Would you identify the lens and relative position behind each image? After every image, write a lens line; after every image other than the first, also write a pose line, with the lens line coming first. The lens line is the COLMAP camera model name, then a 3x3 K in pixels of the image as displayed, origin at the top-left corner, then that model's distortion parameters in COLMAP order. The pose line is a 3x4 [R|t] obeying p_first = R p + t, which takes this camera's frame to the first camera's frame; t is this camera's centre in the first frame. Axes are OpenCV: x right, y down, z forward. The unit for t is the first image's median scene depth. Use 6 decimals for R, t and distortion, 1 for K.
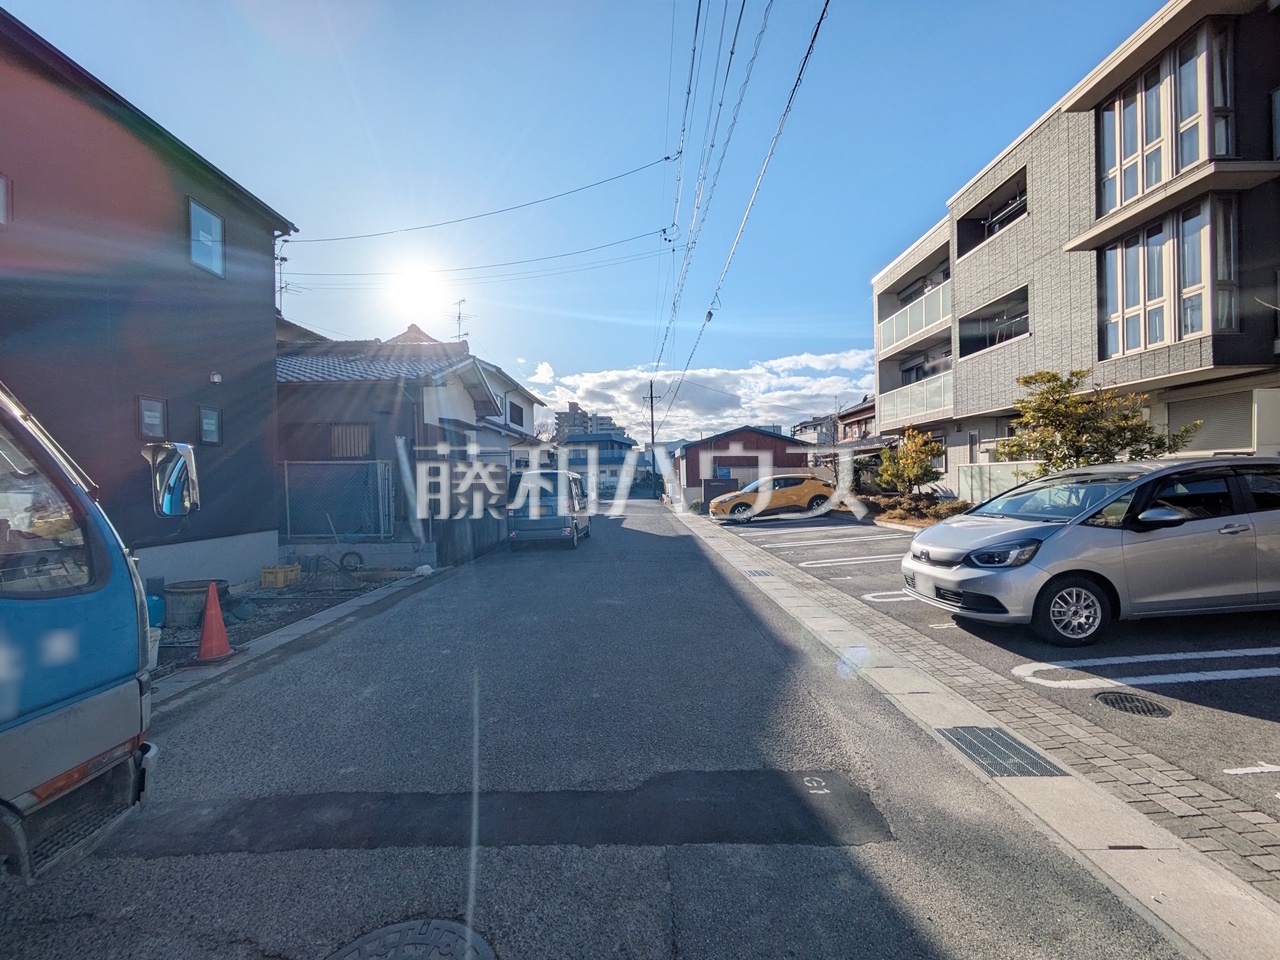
lens RADIAL K [[506.4, 0, 640.0], [0, 506.4, 480.9], [0, 0, 1]] dist [-0.000827, 0.001607]
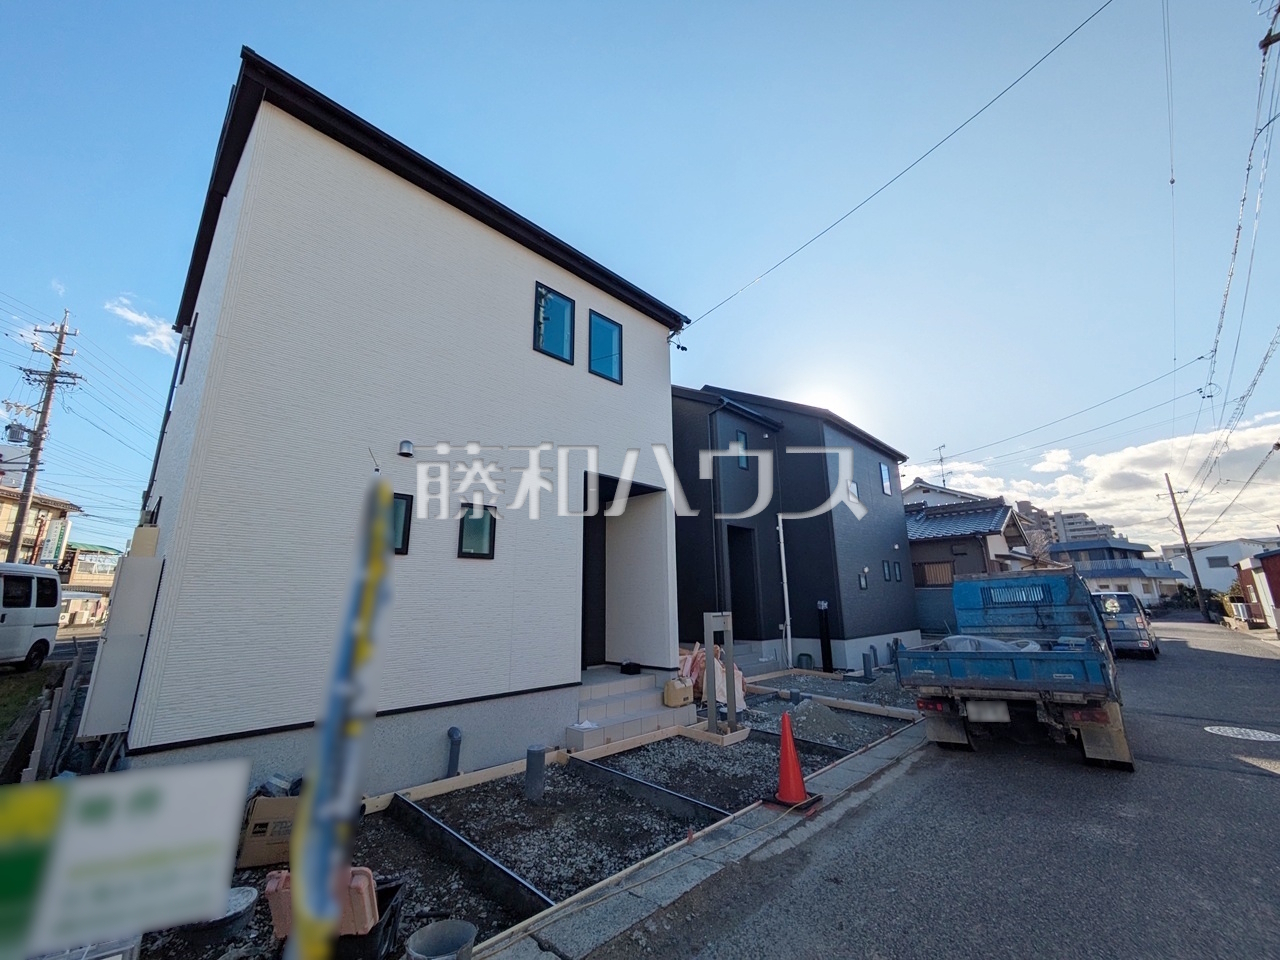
lens RADIAL K [[506.4, 0, 638.6], [0, 506.4, 479.5], [0, 0, 1]] dist [-0.000827, 0.001607]
pose [[0.710872, -0.158402, -0.685252, -0.207071], [-0.001051, 0.974068, -0.226254, -0.014638], [0.703320, 0.161558, 0.692271, -1.415587]]
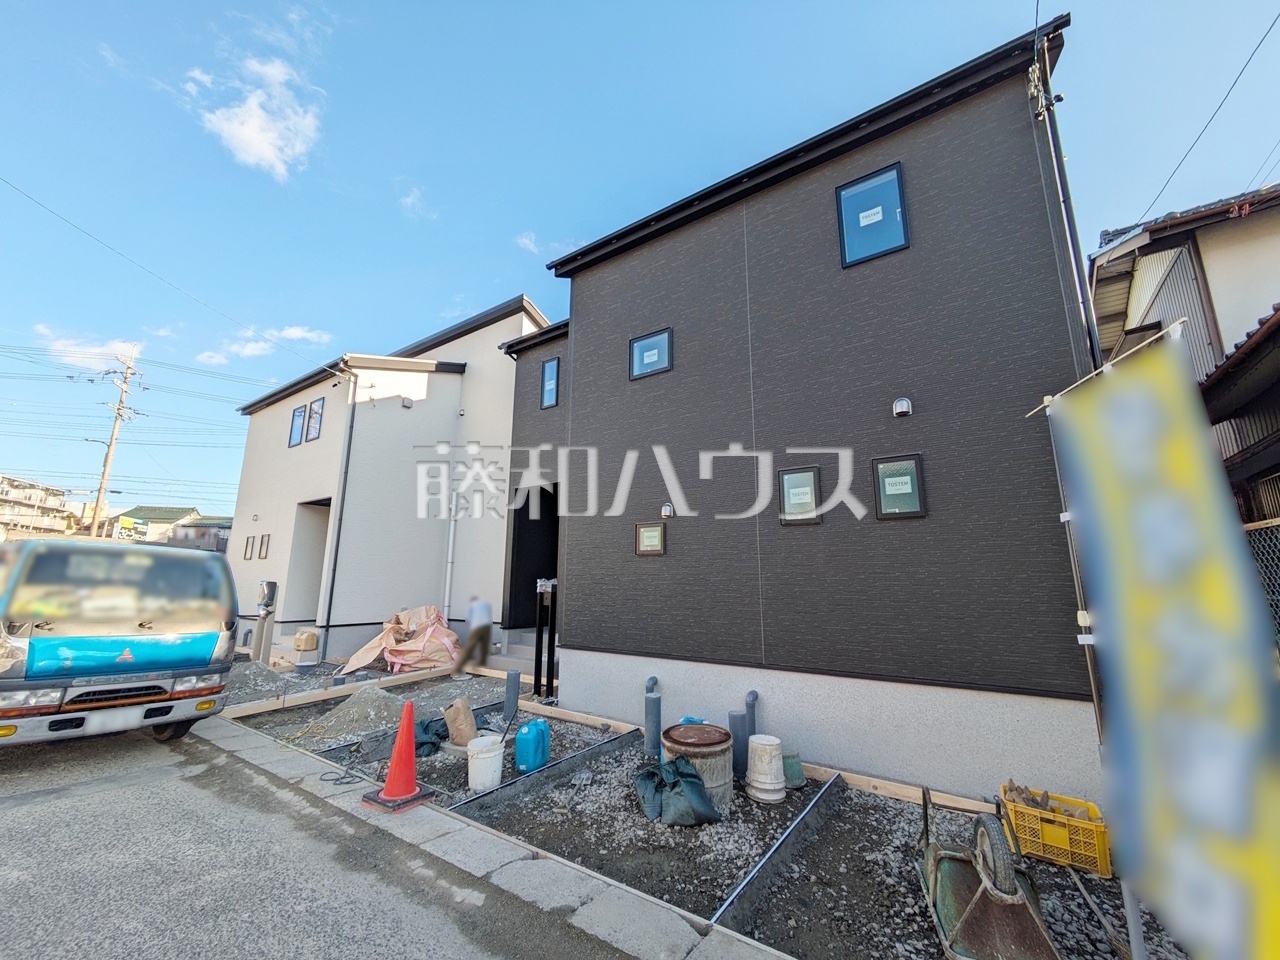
lens RADIAL K [[506.4, 0, 636.6], [0, 506.4, 479.2], [0, 0, 1]] dist [-0.000827, 0.001607]
pose [[-0.575123, -0.150796, -0.804049, -0.231665], [0.004821, 0.982222, -0.187661, -0.007003], [0.818053, -0.111804, -0.564171, 1.382152]]
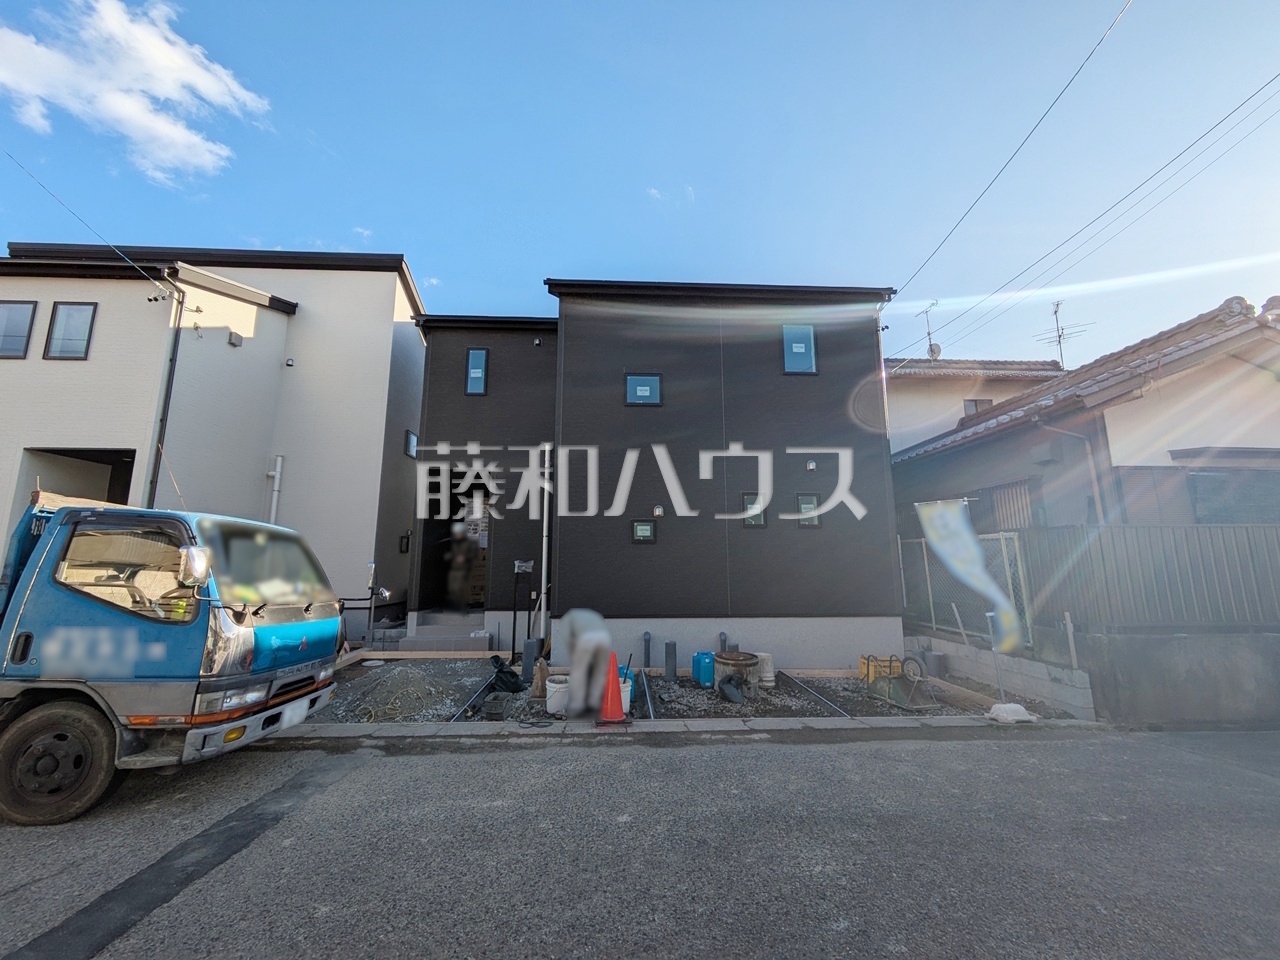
lens RADIAL K [[506.4, 0, 637.4], [0, 506.4, 480.6], [0, 0, 1]] dist [-0.000827, 0.001607]
pose [[0.043906, -0.150182, -0.987683, 0.275913], [-0.000833, 0.988630, -0.150364, -0.009807], [0.999035, 0.007425, 0.043282, 0.746148]]
